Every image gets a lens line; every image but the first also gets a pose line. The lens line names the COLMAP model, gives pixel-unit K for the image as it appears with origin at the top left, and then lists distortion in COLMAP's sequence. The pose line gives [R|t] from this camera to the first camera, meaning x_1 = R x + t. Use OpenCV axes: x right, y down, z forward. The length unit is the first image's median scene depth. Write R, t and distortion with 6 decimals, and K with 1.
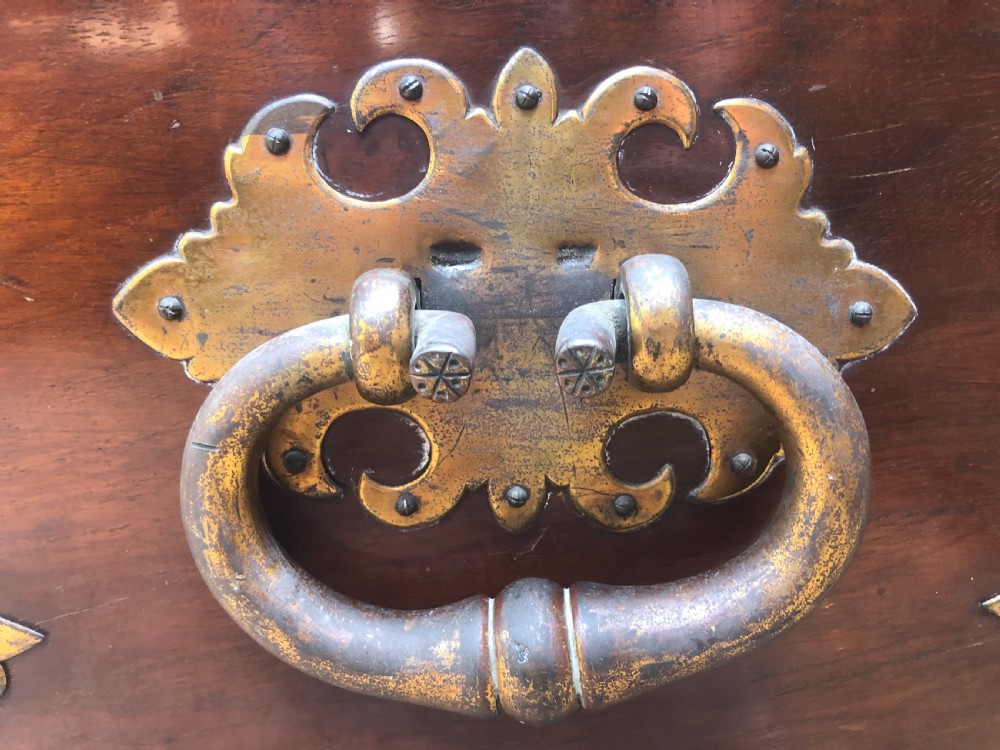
lens RADIAL K [[844.5, 0, 505.6], [0, 844.5, 390.7], [0, 0, 1]] dist [0.031400, -0.032384]
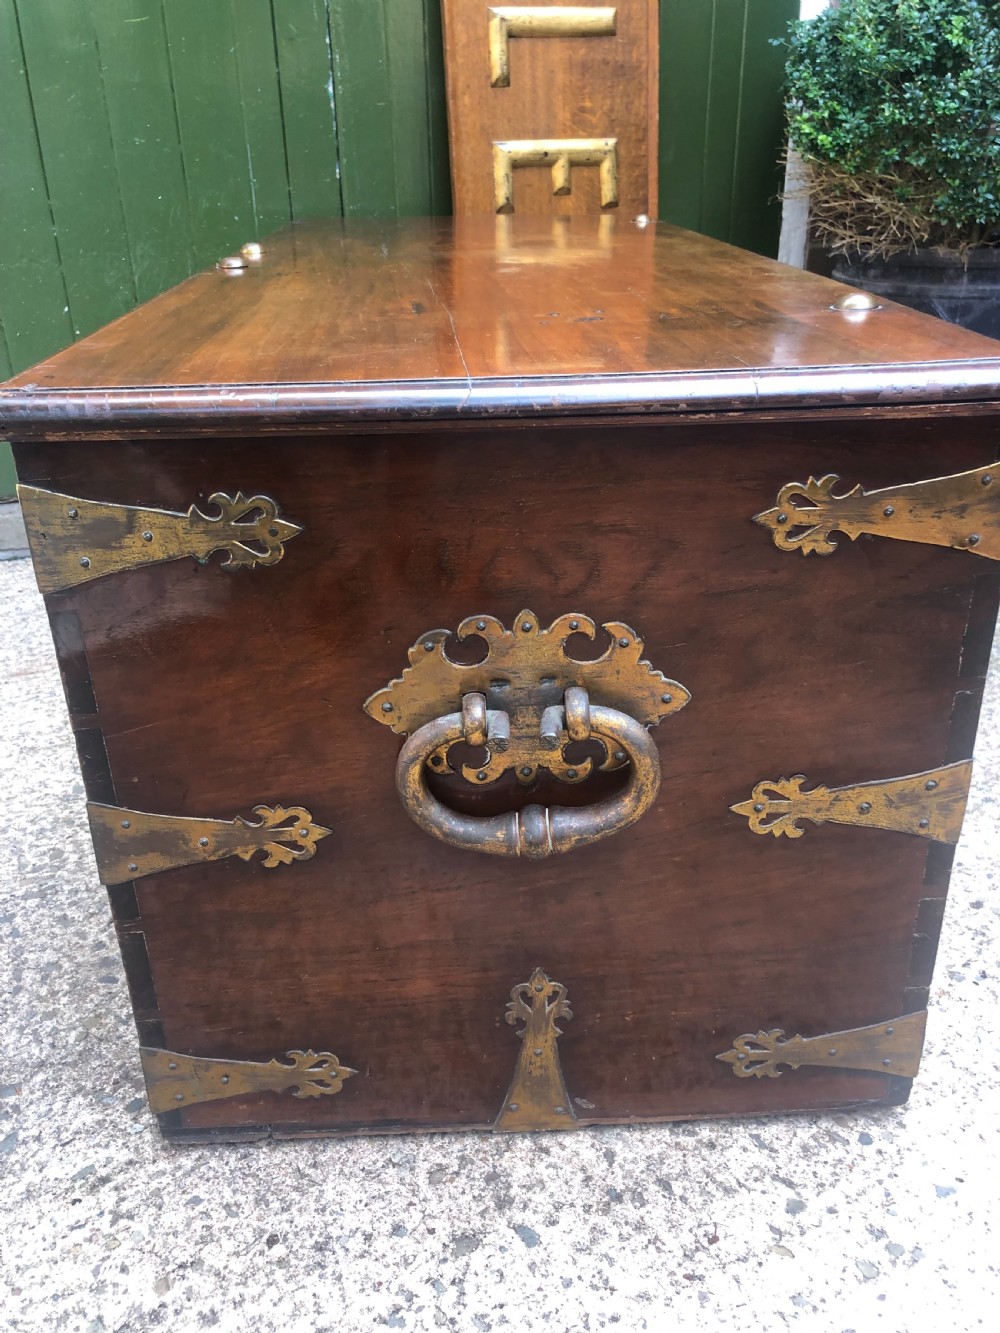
lens RADIAL K [[1125.7, 0, 504.2], [0, 1125.7, 660.2], [0, 0, 1]] dist [0.031400, -0.032384]
pose [[0.999516, -0.023521, -0.020381, 0.022852], [0.027407, 0.975493, 0.218315, -0.955770], [0.014746, -0.218768, 0.975665, -2.224593]]
